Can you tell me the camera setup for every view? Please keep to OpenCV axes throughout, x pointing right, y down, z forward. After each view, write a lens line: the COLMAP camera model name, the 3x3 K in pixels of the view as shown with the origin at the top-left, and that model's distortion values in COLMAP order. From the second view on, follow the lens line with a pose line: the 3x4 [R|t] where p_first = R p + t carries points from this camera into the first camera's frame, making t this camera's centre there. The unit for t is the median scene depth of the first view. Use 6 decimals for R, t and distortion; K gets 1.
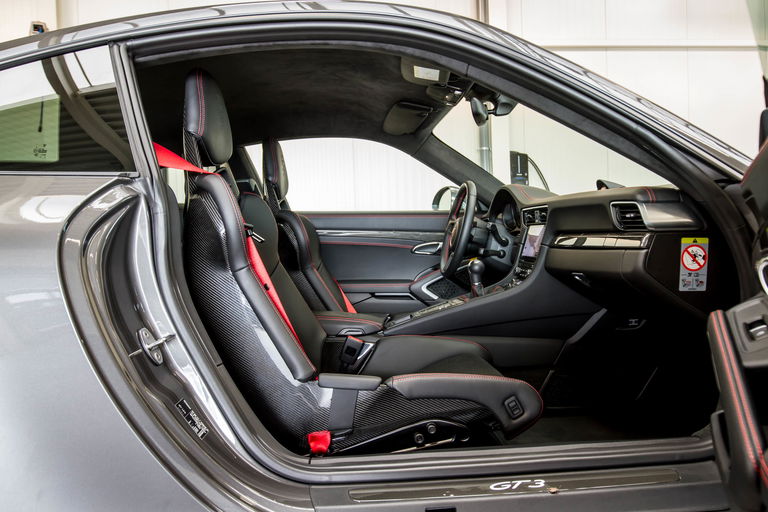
lens RADIAL K [[562.2, 0, 386.2], [0, 562.2, 272.2], [0, 0, 1]] dist [0.003225, -0.049912]
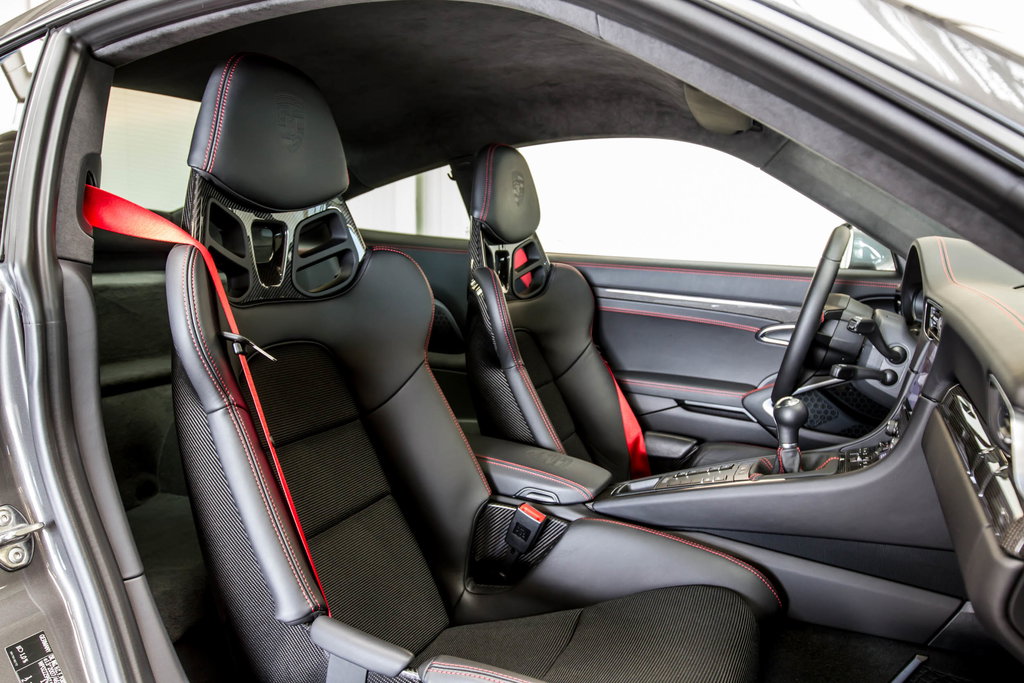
lens RADIAL K [[749.7, 0, 514.9], [0, 749.7, 363.1], [0, 0, 1]] dist [0.003225, -0.049912]
pose [[0.888418, 0.120999, -0.442801, 0.202102], [-0.077845, 0.990375, 0.114443, -0.095258], [0.452386, -0.067203, 0.889286, 0.255548]]
